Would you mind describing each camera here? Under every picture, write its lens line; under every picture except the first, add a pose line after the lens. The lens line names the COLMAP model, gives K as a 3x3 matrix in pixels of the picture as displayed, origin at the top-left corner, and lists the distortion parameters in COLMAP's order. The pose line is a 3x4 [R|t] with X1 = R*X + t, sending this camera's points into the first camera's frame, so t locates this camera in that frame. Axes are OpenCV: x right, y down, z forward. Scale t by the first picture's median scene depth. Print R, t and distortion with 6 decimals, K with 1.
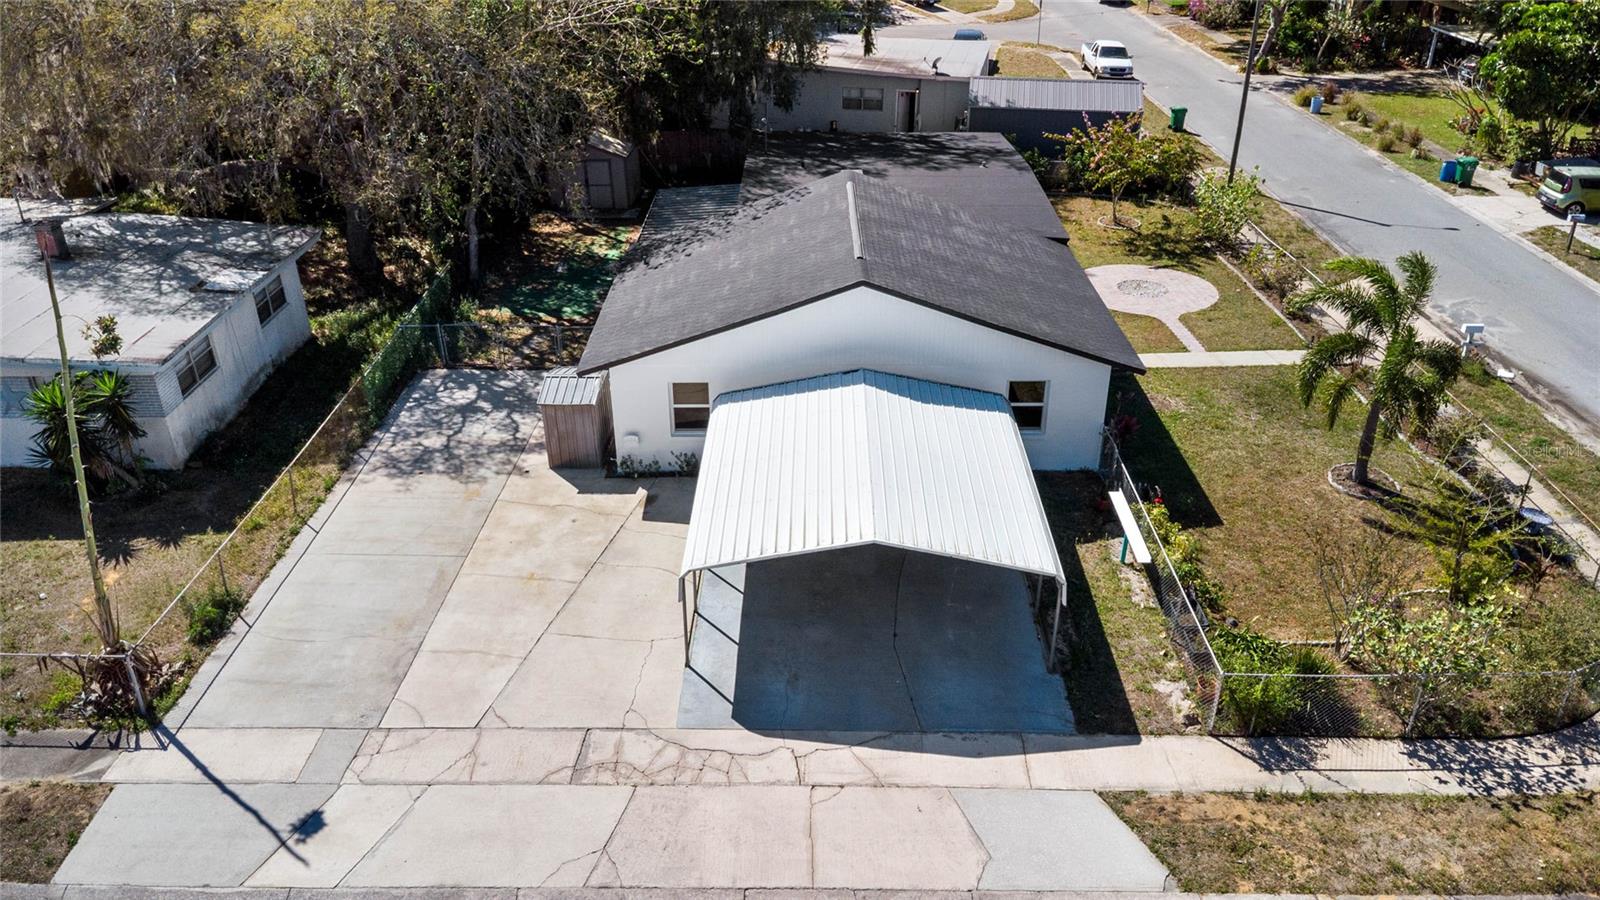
lens RADIAL K [[1123.0, 0, 800.9], [0, 1123.0, 451.2], [0, 0, 1]] dist [-0.001268, 0.000106]
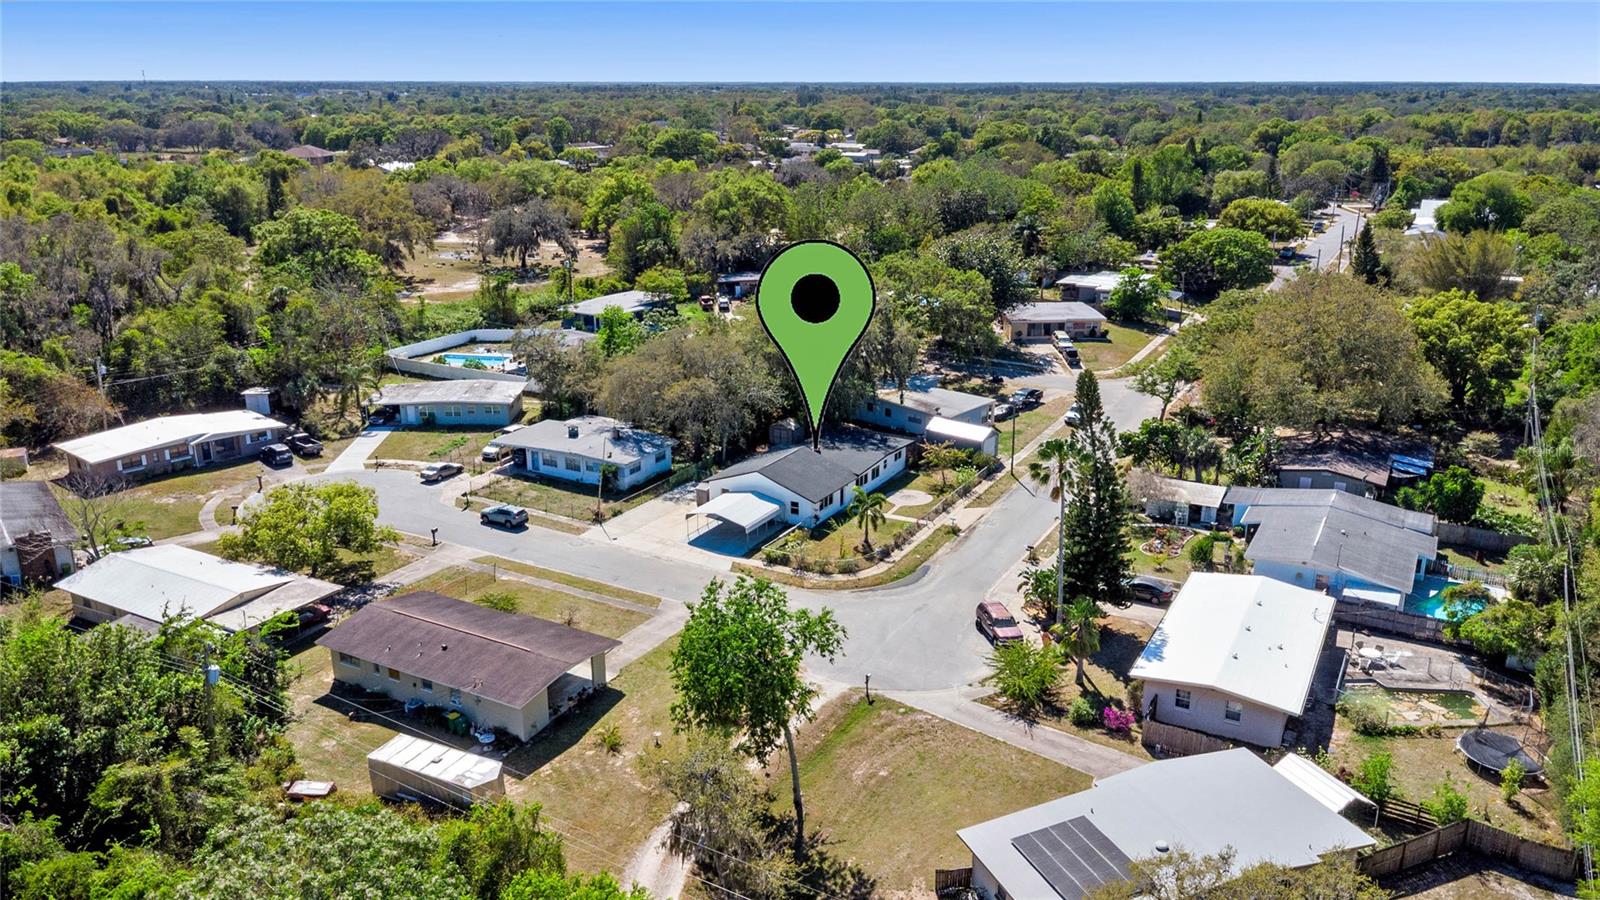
lens RADIAL K [[1123.0, 0, 800.7], [0, 1123.0, 449.8], [0, 0, 1]] dist [-0.001268, 0.000106]
pose [[0.879221, 0.145931, -0.453514, 1.917470], [-0.232437, 0.962342, -0.140961, 0.307605], [0.415865, 0.229349, 0.880031, -2.476412]]
